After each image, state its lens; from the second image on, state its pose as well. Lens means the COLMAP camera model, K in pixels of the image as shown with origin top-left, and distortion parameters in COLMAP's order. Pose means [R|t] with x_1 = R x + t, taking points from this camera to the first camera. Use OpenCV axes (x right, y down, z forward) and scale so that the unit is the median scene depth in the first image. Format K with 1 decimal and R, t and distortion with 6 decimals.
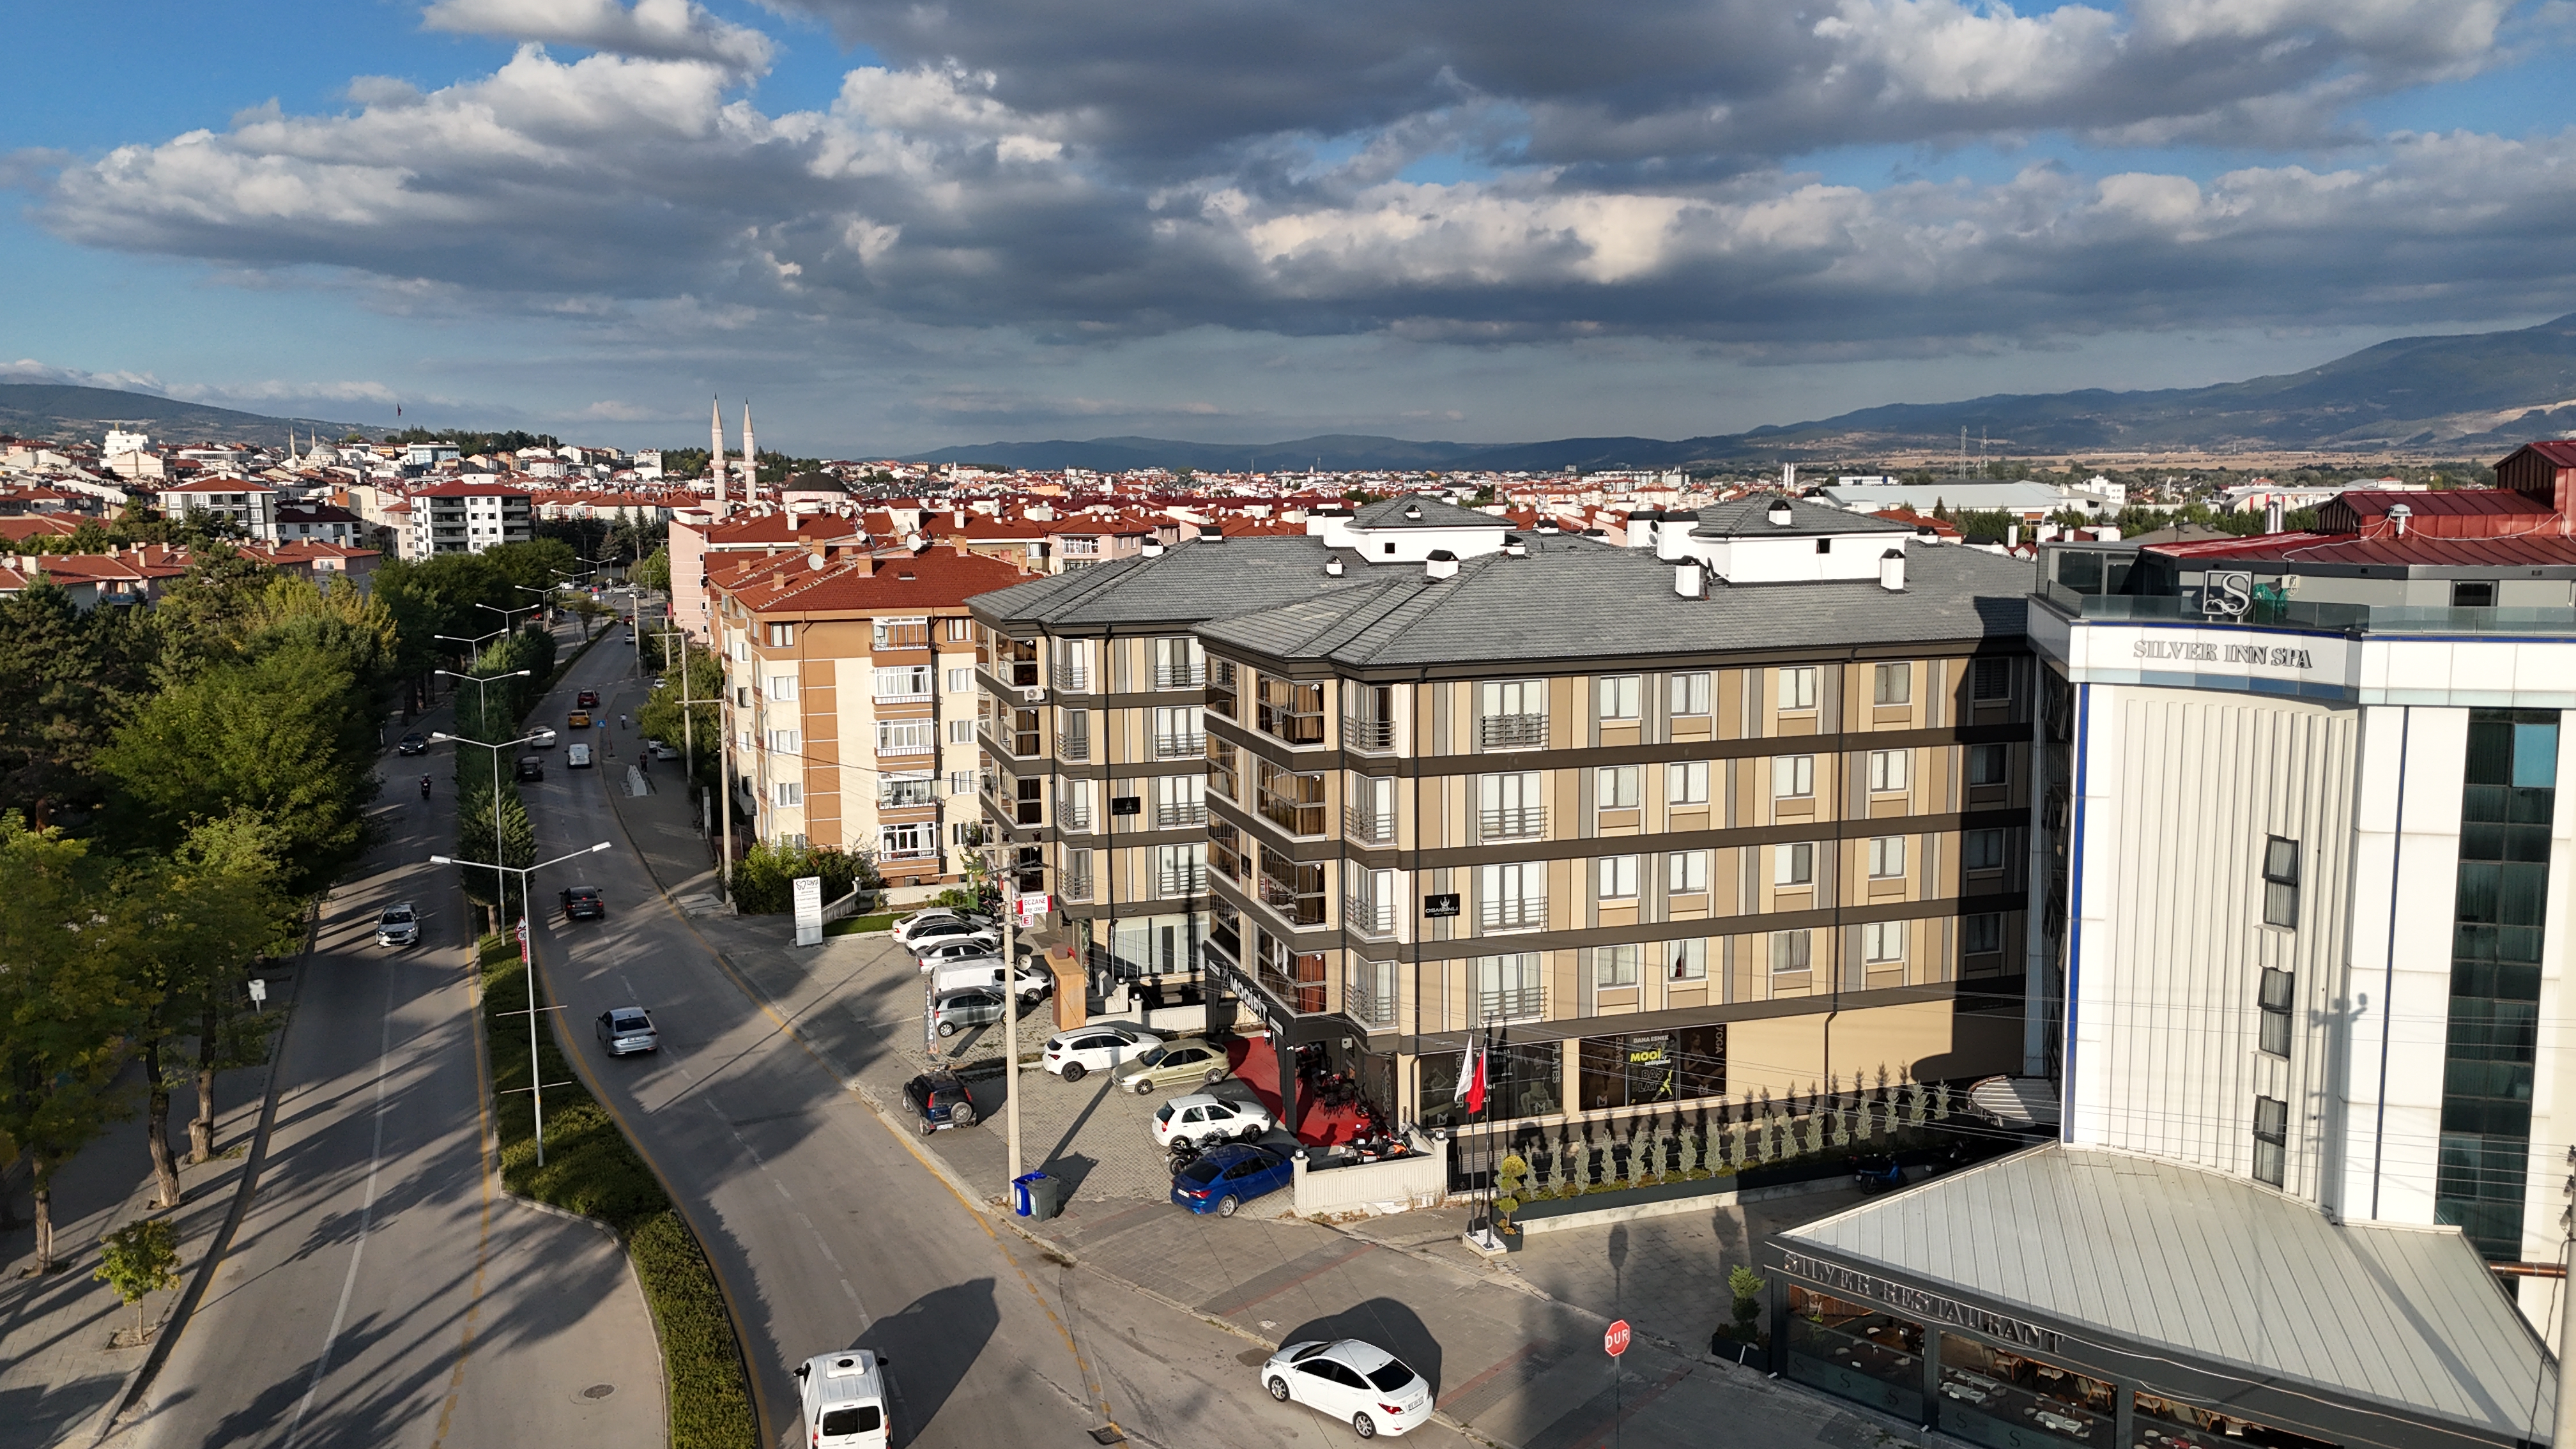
lens RADIAL K [[1885.7, 0, 1295.8], [0, 1885.7, 717.7], [0, 0, 1]] dist [0.085361, -0.082963]
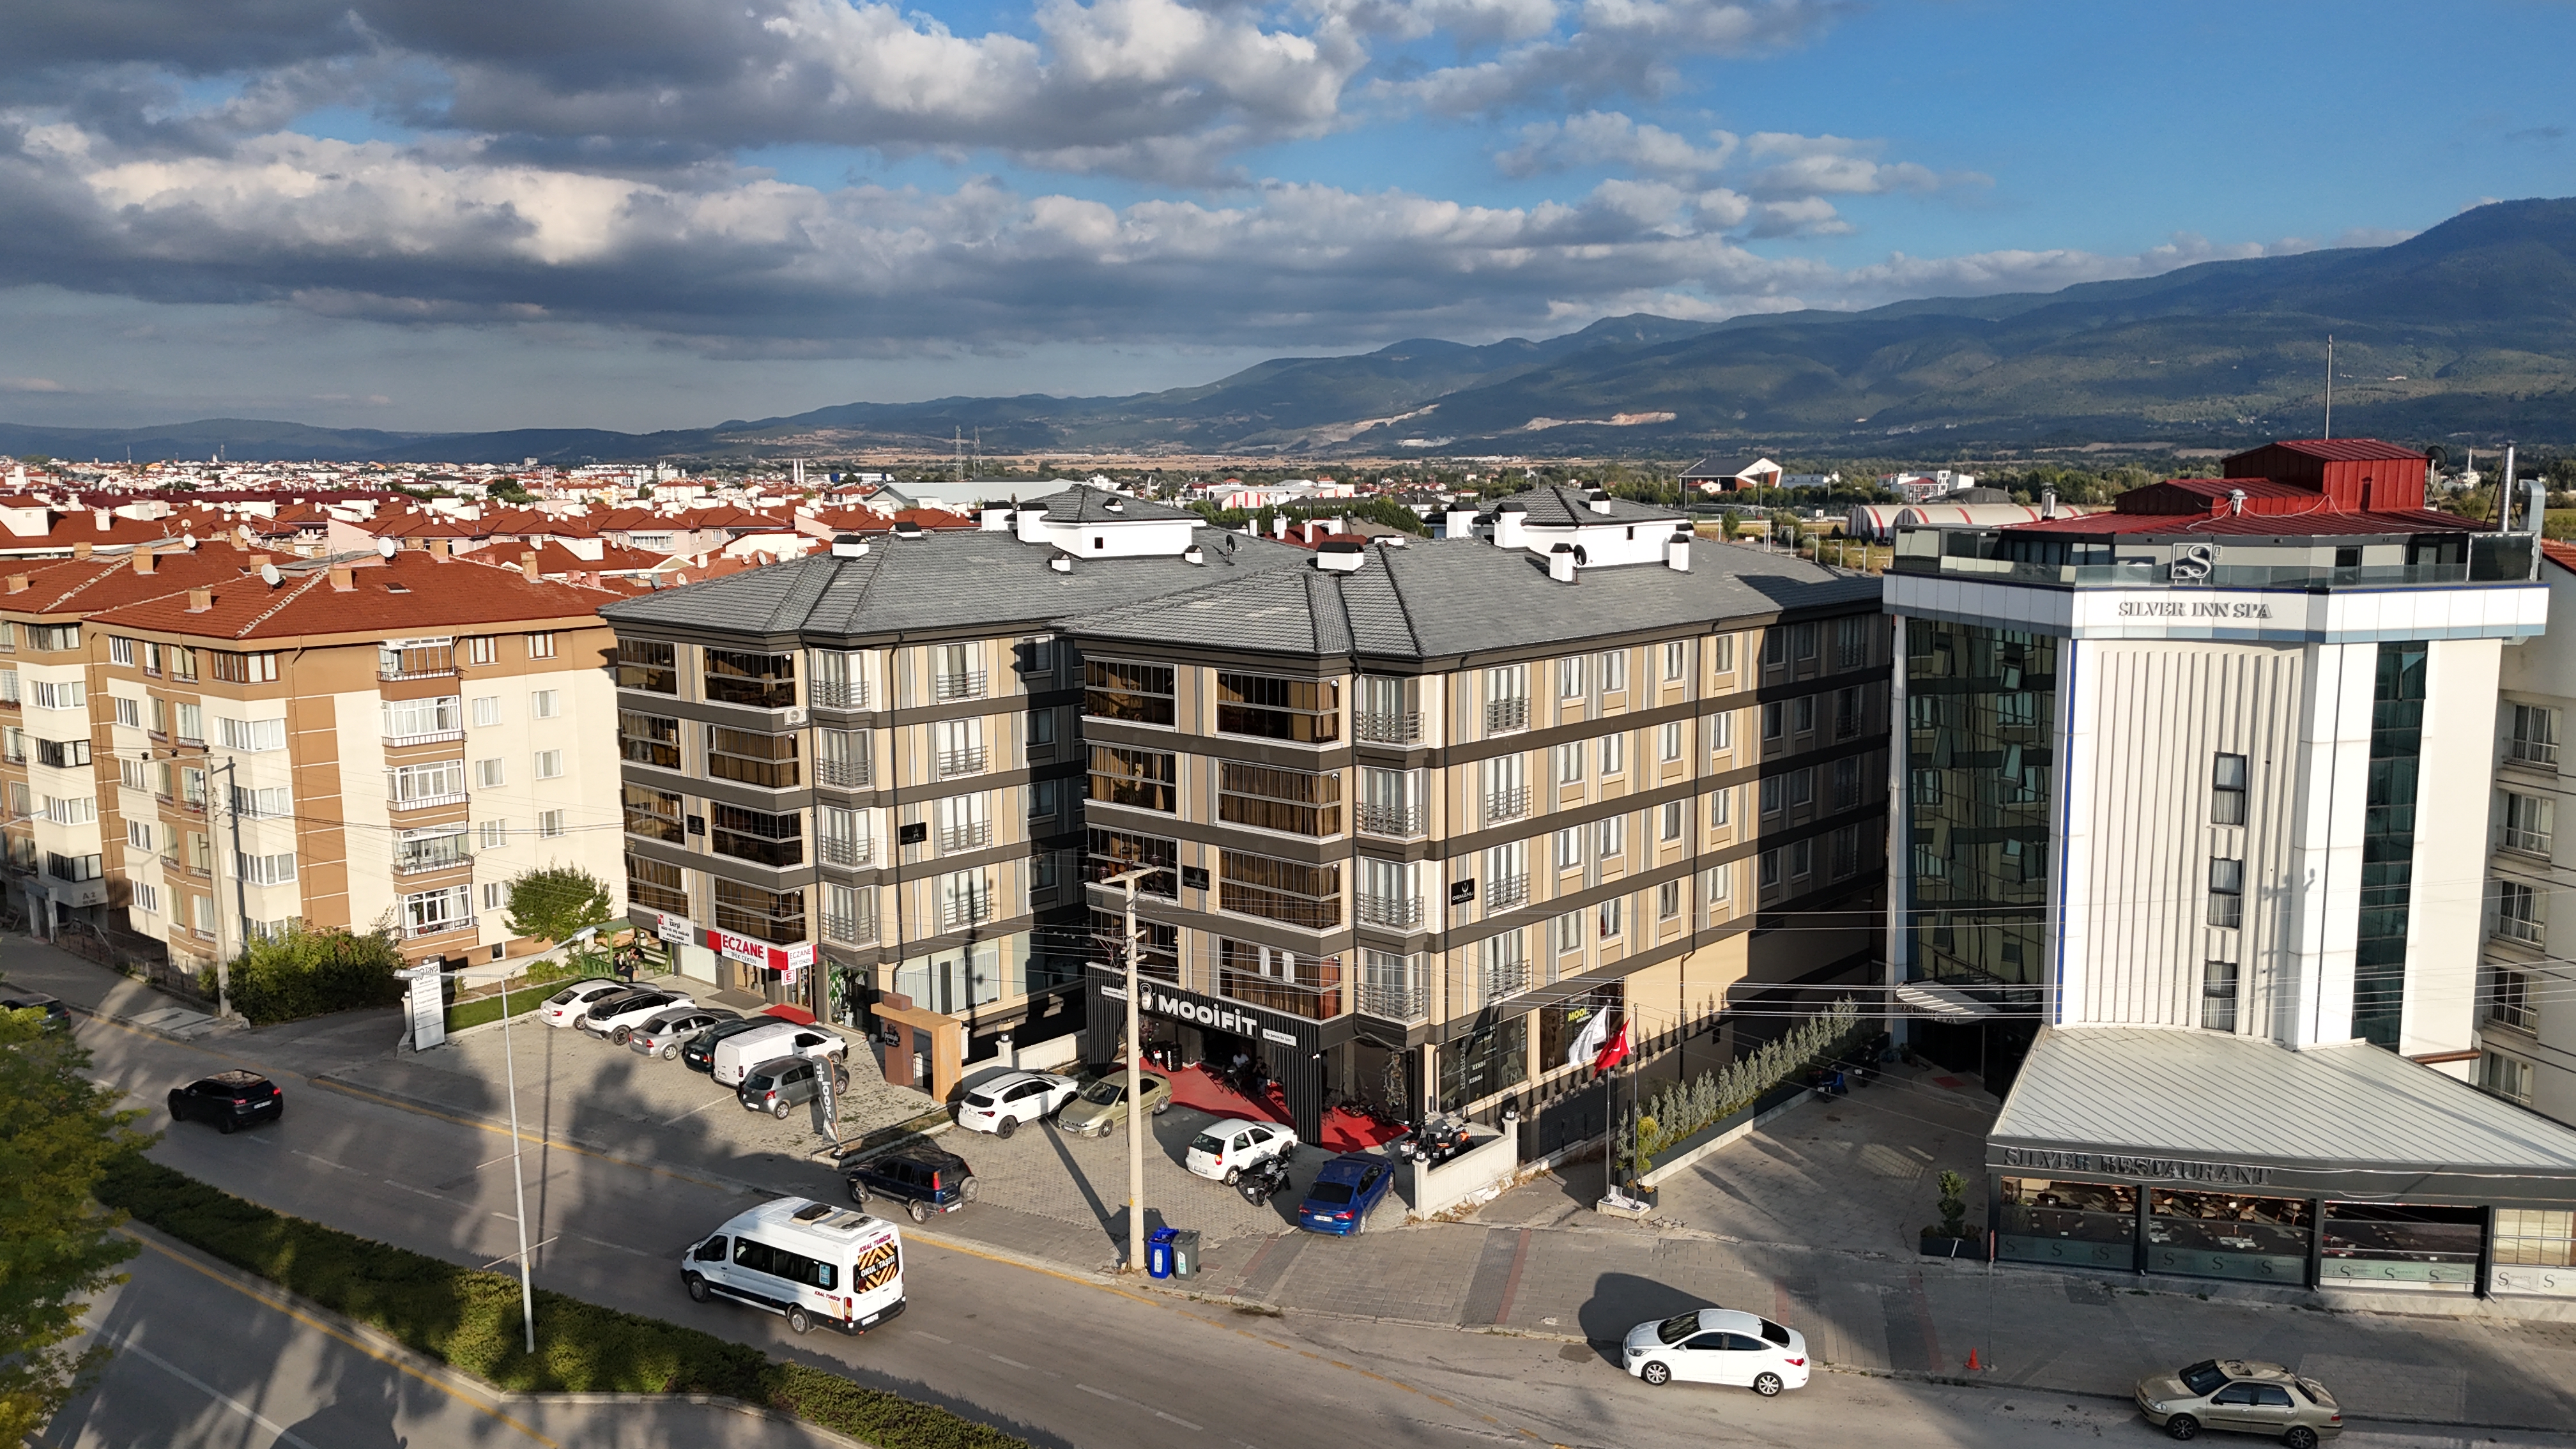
lens RADIAL K [[1885.7, 0, 1294.0], [0, 1885.7, 719.6], [0, 0, 1]] dist [0.085361, -0.082963]
pose [[0.866565, -0.064330, 0.494901, -0.463887], [0.062789, 0.997831, 0.019762, -0.017052], [-0.495099, 0.013949, 0.868724, 0.153591]]
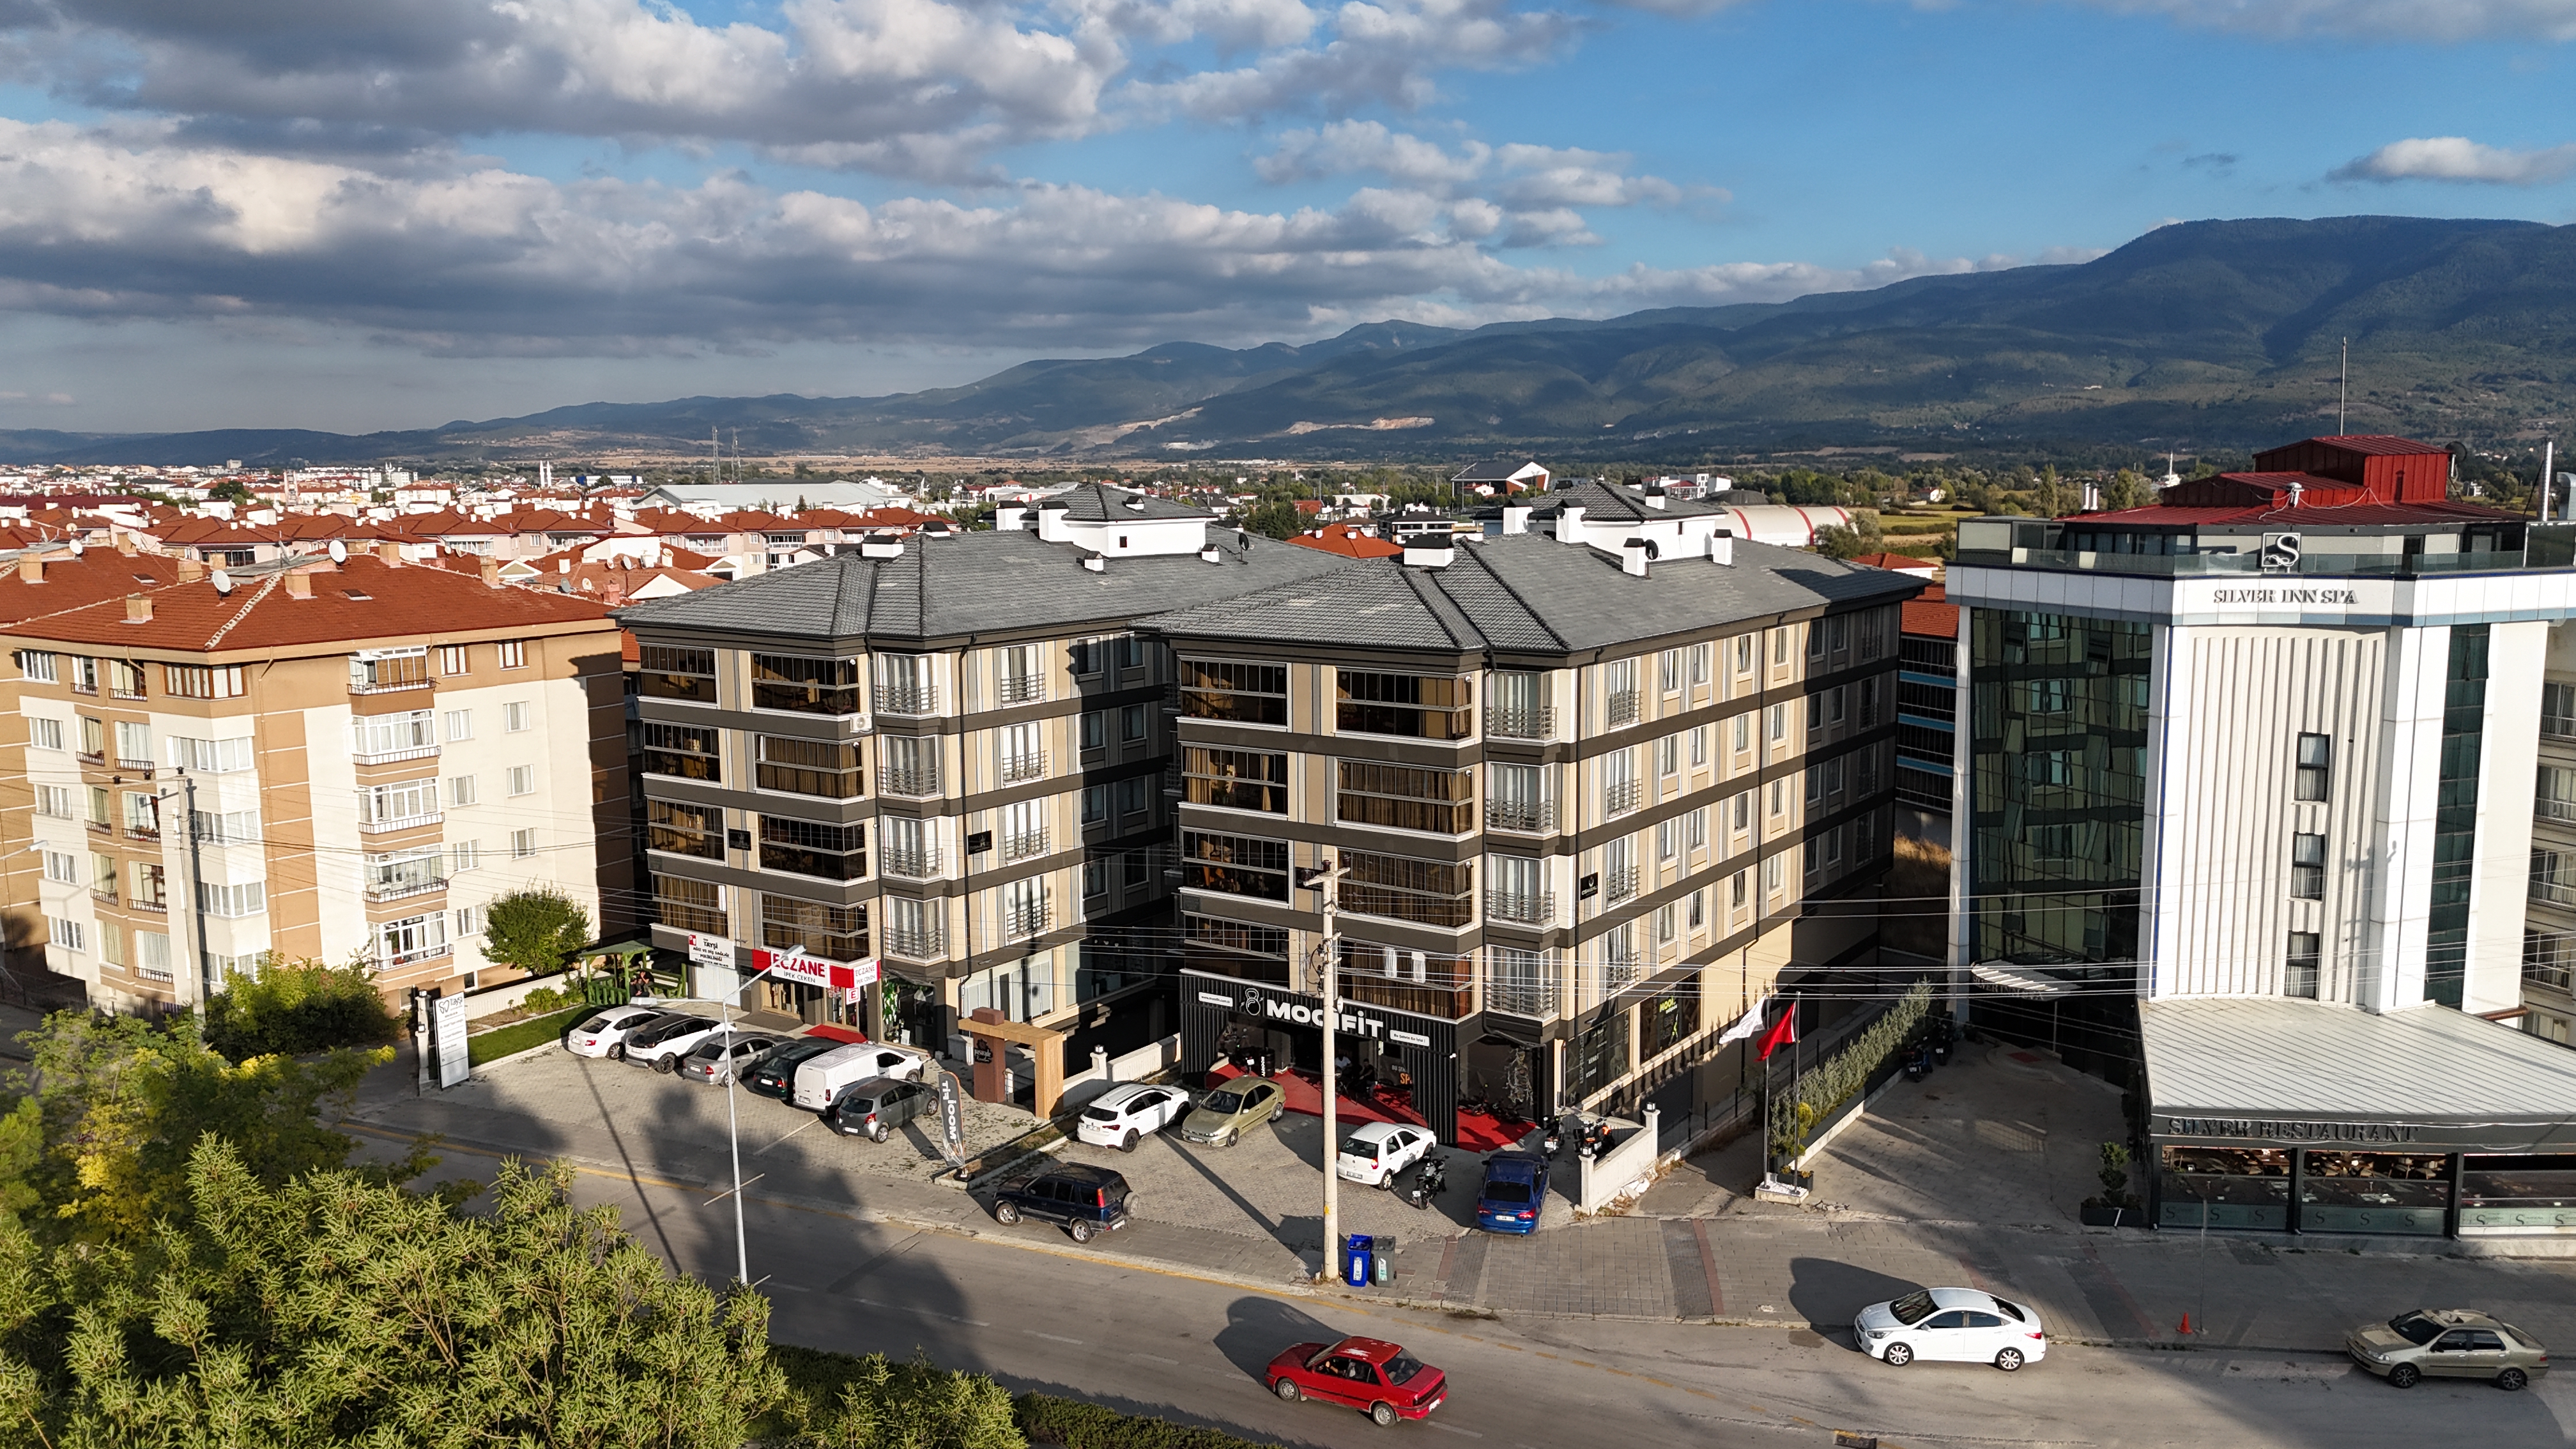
lens RADIAL K [[1885.7, 0, 1295.1], [0, 1885.7, 718.9], [0, 0, 1]] dist [0.085361, -0.082963]
pose [[0.798248, -0.077915, 0.597268, -0.605569], [0.077498, 0.996642, 0.026438, -0.026901], [-0.597322, 0.025184, 0.801606, 0.260815]]
